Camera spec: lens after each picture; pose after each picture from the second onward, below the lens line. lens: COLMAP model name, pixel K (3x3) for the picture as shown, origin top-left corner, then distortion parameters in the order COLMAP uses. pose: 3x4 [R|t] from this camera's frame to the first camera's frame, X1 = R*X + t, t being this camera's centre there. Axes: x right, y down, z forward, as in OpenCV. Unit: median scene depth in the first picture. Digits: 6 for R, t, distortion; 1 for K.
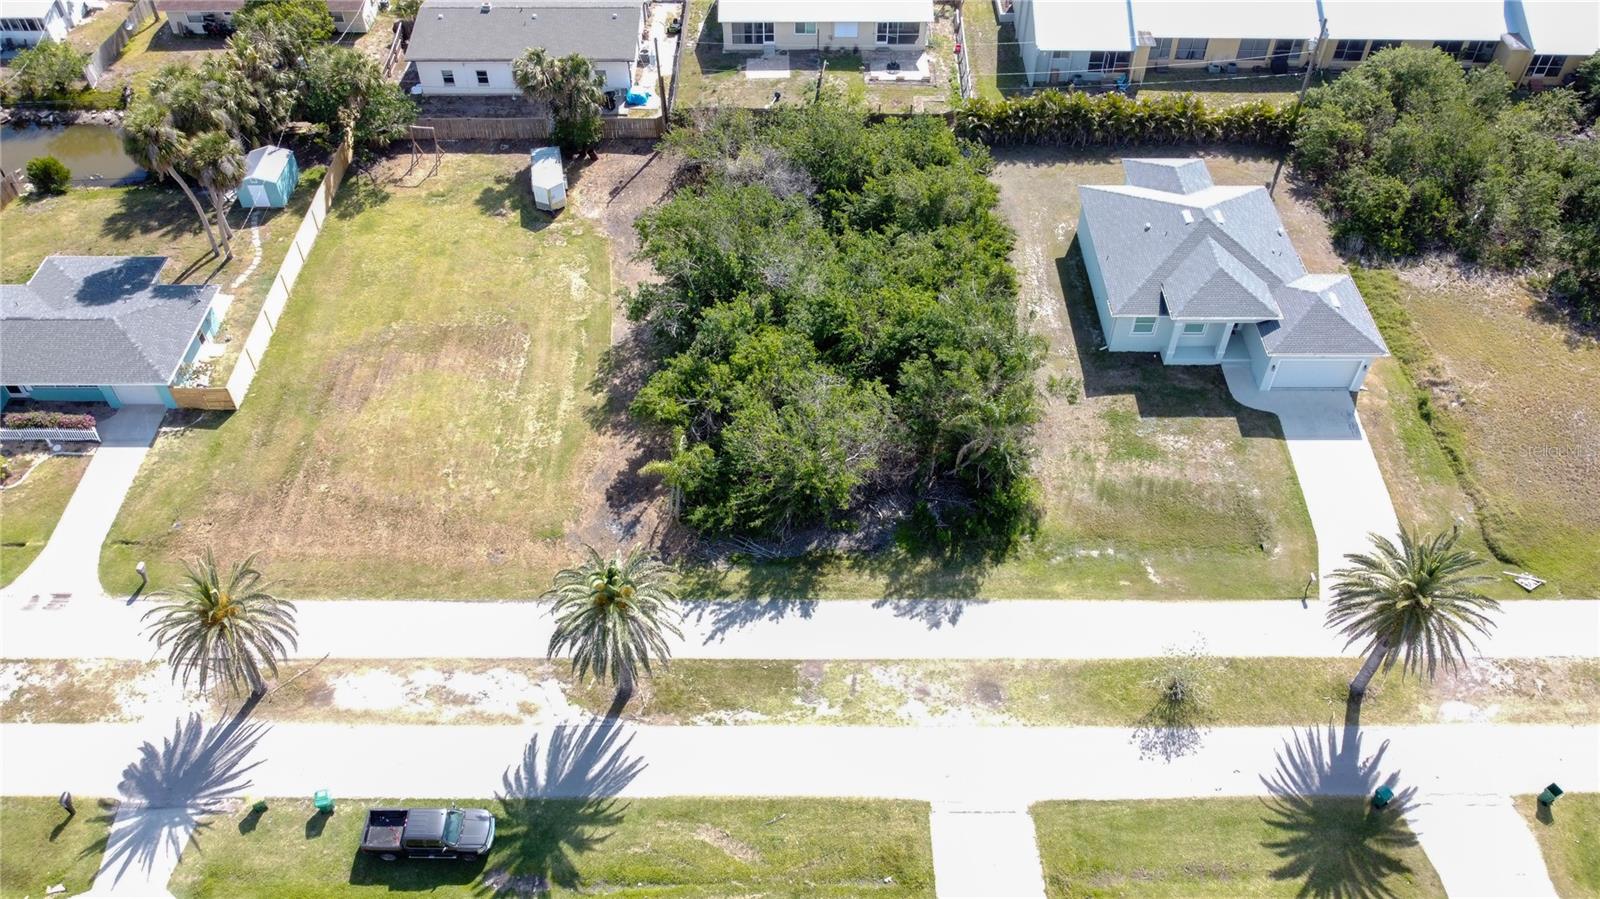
lens RADIAL K [[1206.4, 0, 800.0], [0, 1206.4, 449.5], [0, 0, 1]] dist [-0.008790, -0.003532]
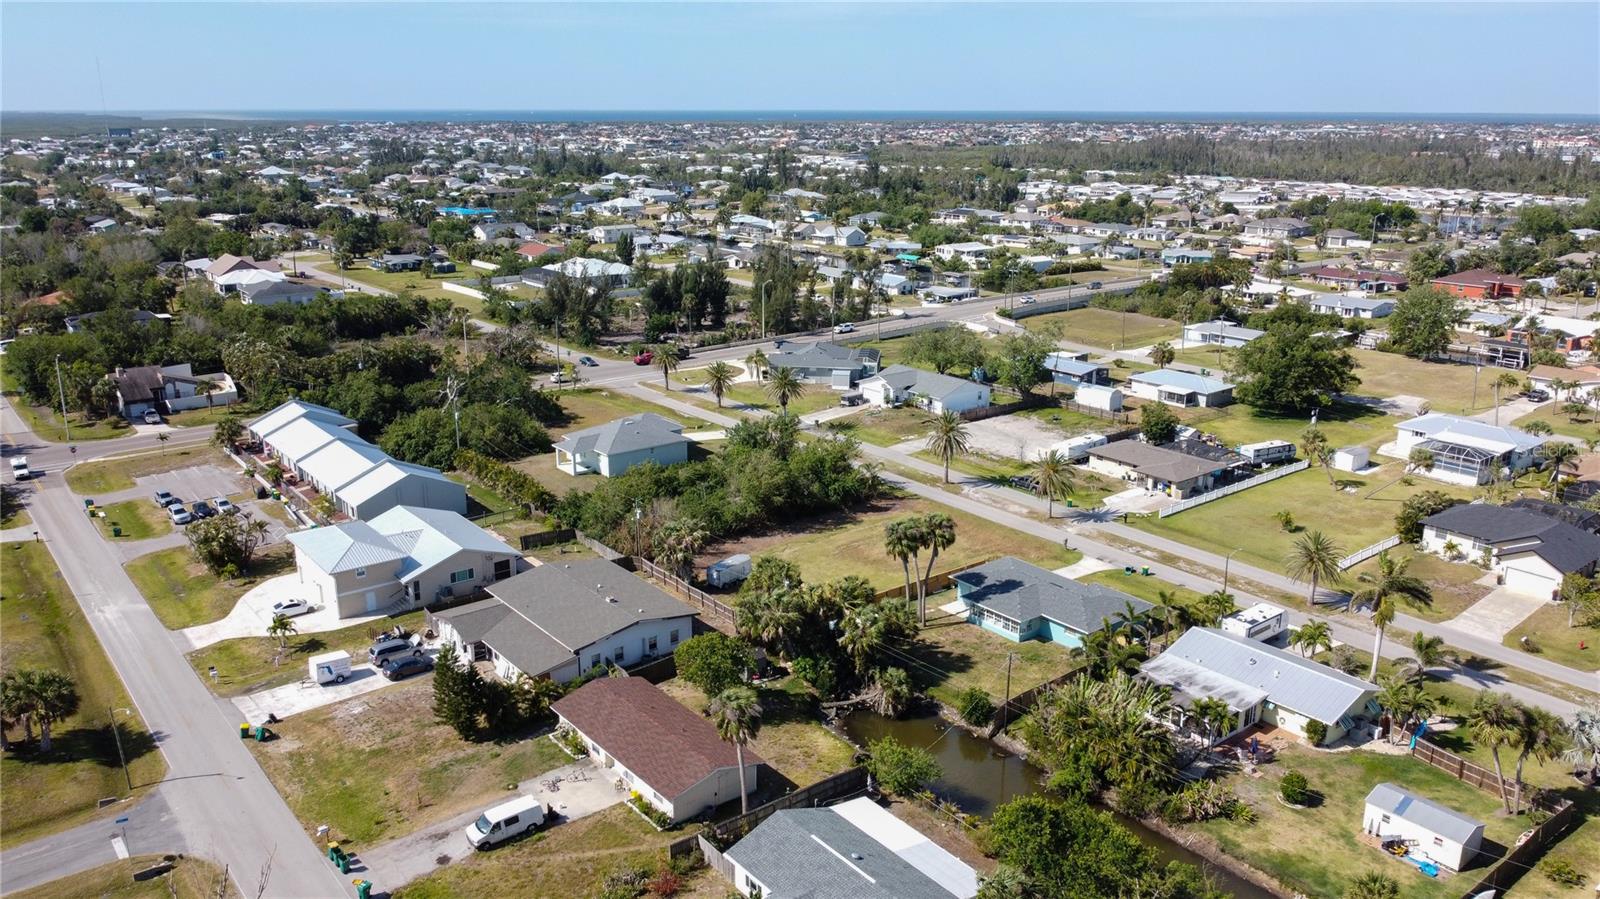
lens RADIAL K [[1206.4, 0, 800.0], [0, 1206.4, 449.5], [0, 0, 1]] dist [-0.008790, -0.003532]
pose [[-0.621731, -0.216689, 0.752659, -1.686622], [0.564318, 0.542454, 0.622325, -1.478891], [-0.543134, 0.811658, -0.214979, 1.443924]]
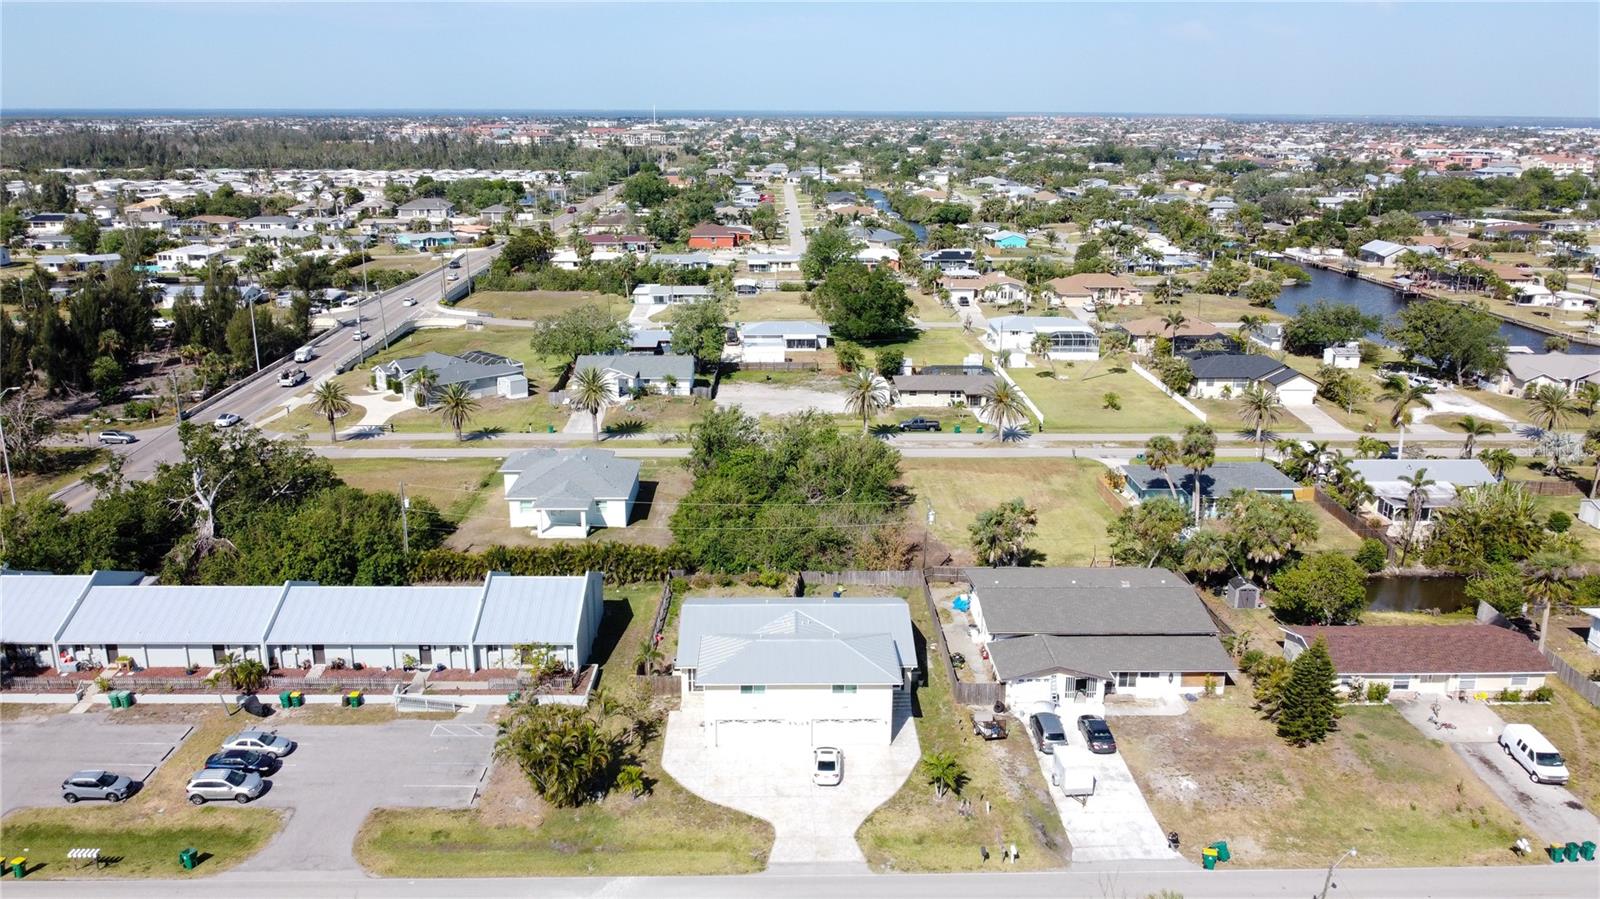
lens RADIAL K [[1206.4, 0, 800.0], [0, 1206.4, 449.5], [0, 0, 1]] dist [-0.008790, -0.003532]
pose [[-0.999749, -0.000687, -0.022392, 0.055233], [-0.020117, 0.467374, 0.883831, -1.847633], [0.009858, 0.884059, -0.467271, 1.922365]]
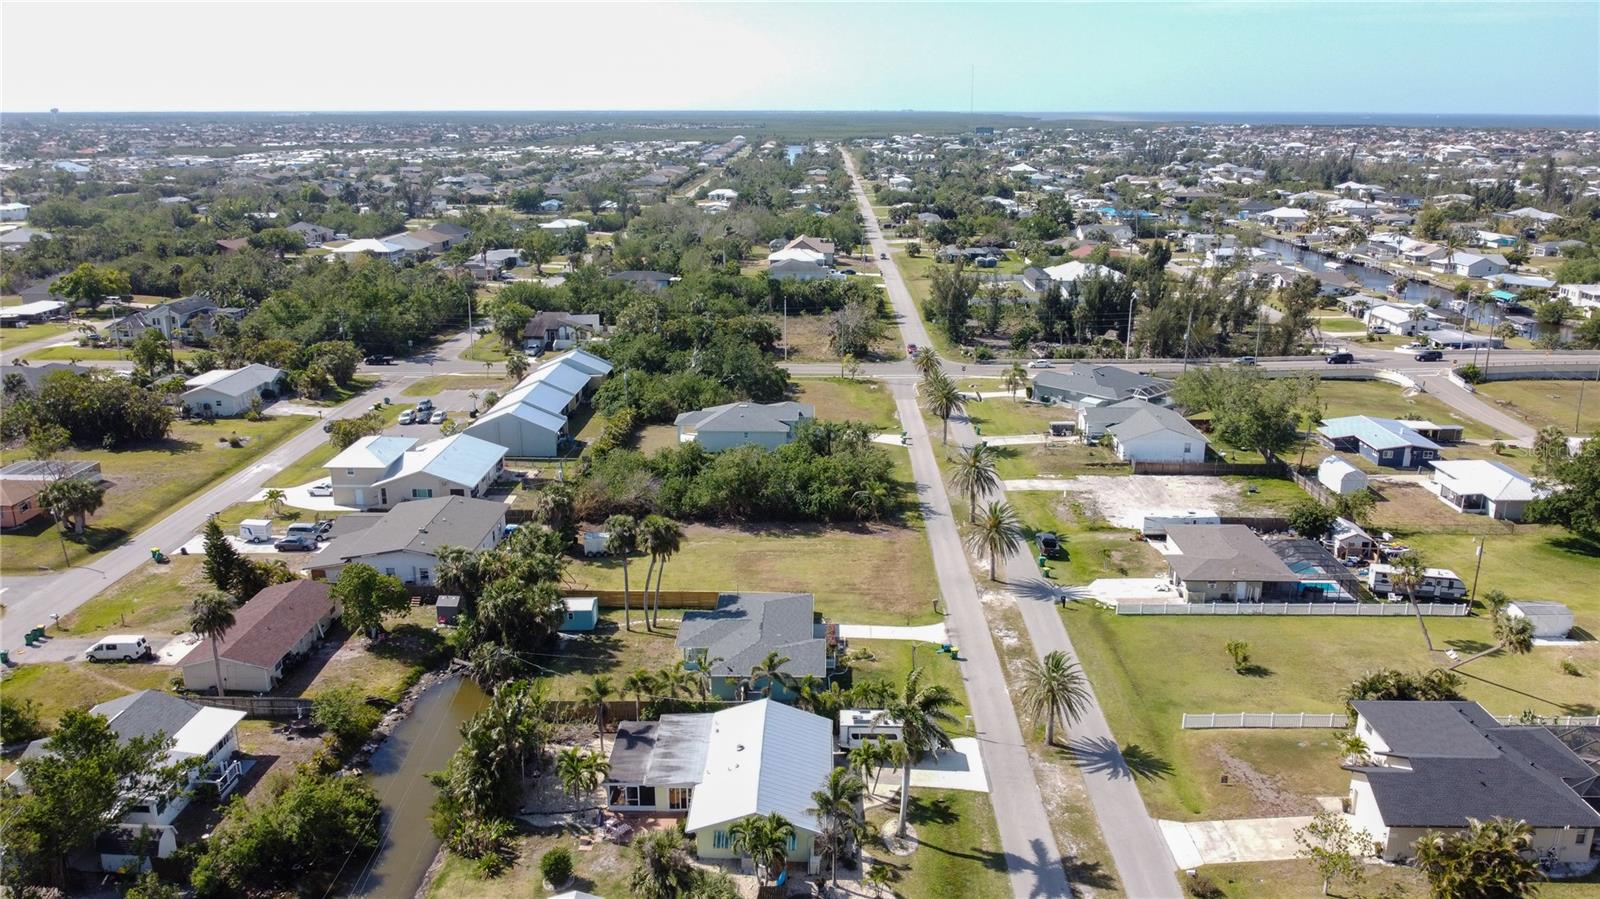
lens RADIAL K [[1206.4, 0, 800.0], [0, 1206.4, 449.5], [0, 0, 1]] dist [-0.008790, -0.003532]
pose [[0.022102, -0.273763, 0.961543, -2.103324], [0.722362, 0.669279, 0.173947, -0.498435], [-0.691161, 0.690738, 0.212549, 0.514620]]
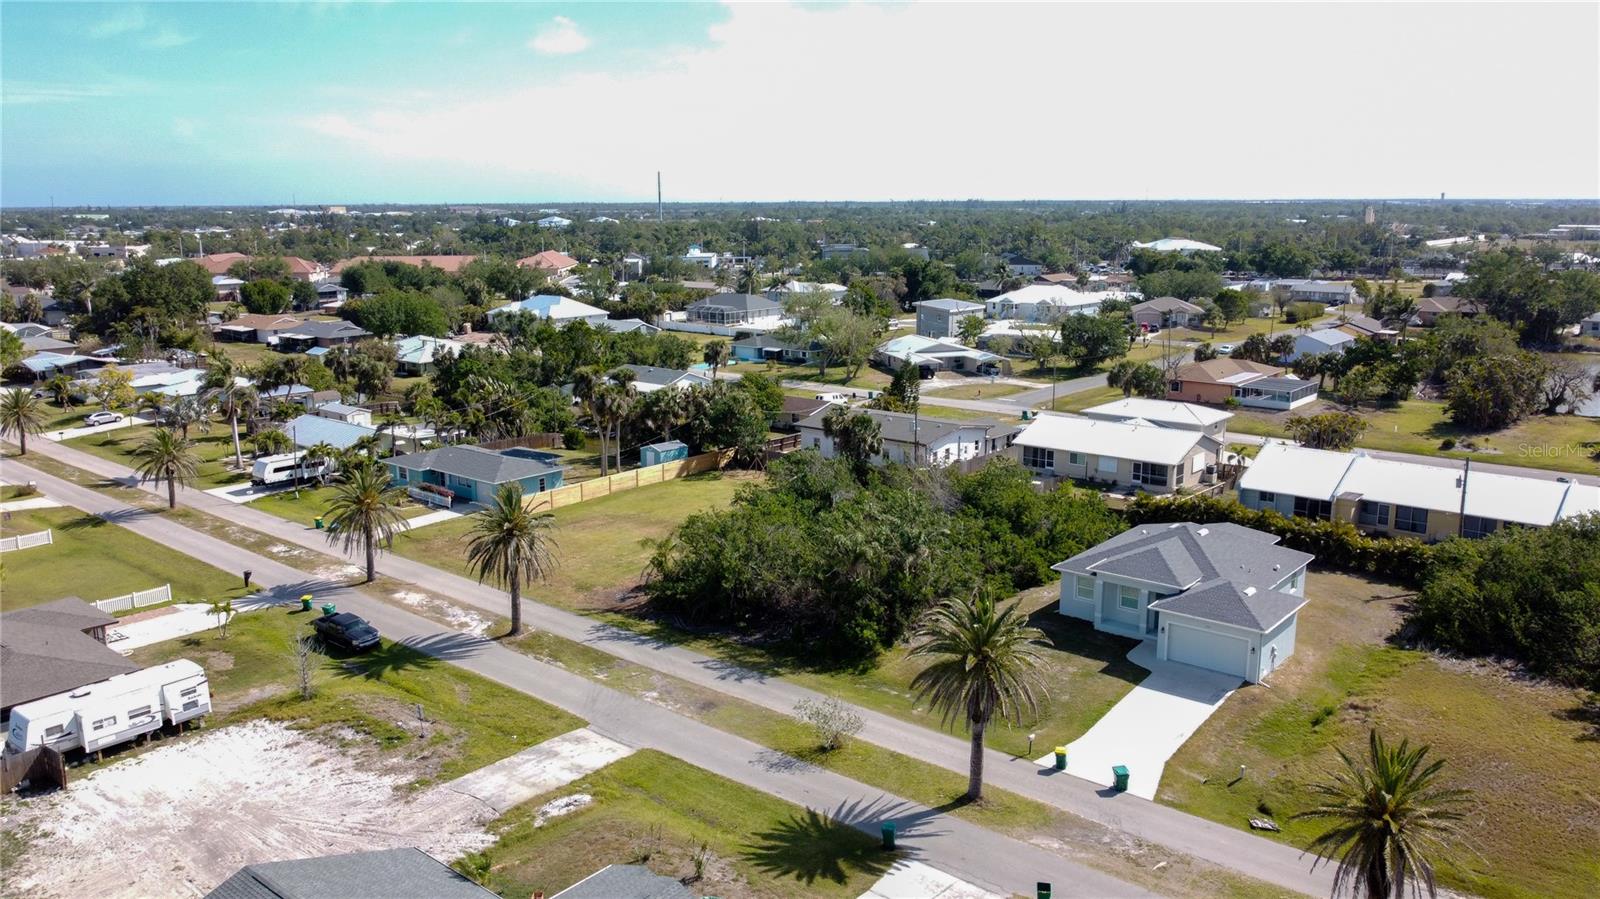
lens RADIAL K [[1206.4, 0, 800.0], [0, 1206.4, 449.5], [0, 0, 1]] dist [-0.008790, -0.003532]
pose [[0.765411, 0.125893, -0.631108, 0.790325], [-0.461219, 0.791231, -0.401534, 0.365968], [0.448802, 0.598418, 0.663681, 0.094883]]
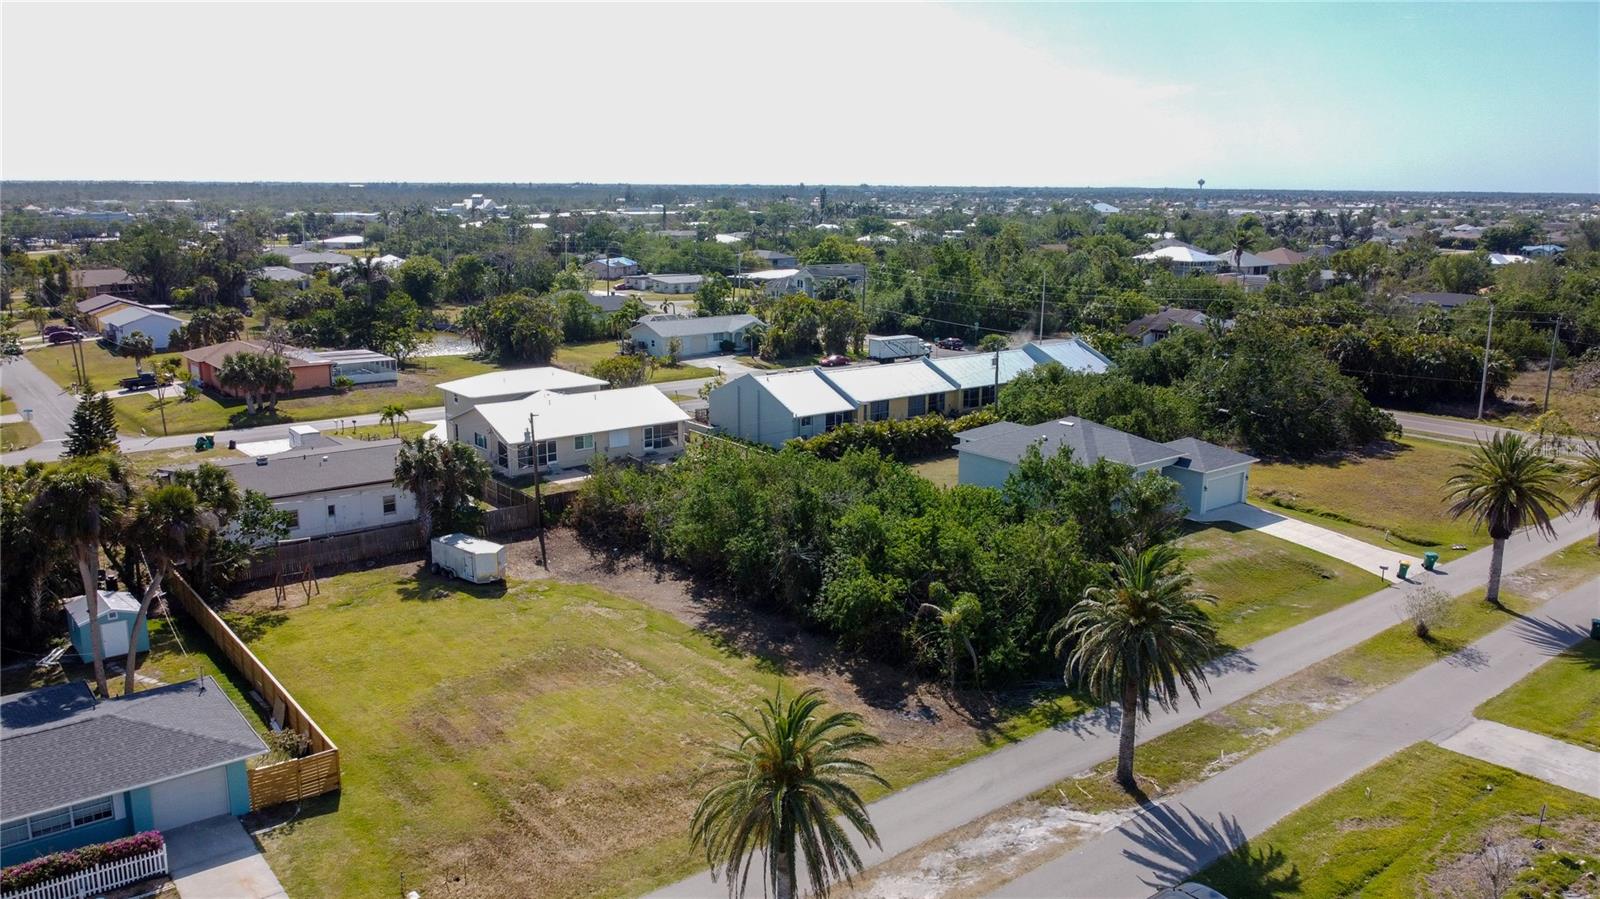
lens RADIAL K [[1206.4, 0, 800.0], [0, 1206.4, 449.5], [0, 0, 1]] dist [-0.008790, -0.003532]
pose [[0.781127, -0.129359, 0.610825, -0.682759], [0.447059, 0.798815, -0.402532, 0.212269], [-0.435865, 0.587503, 0.681808, 0.322280]]
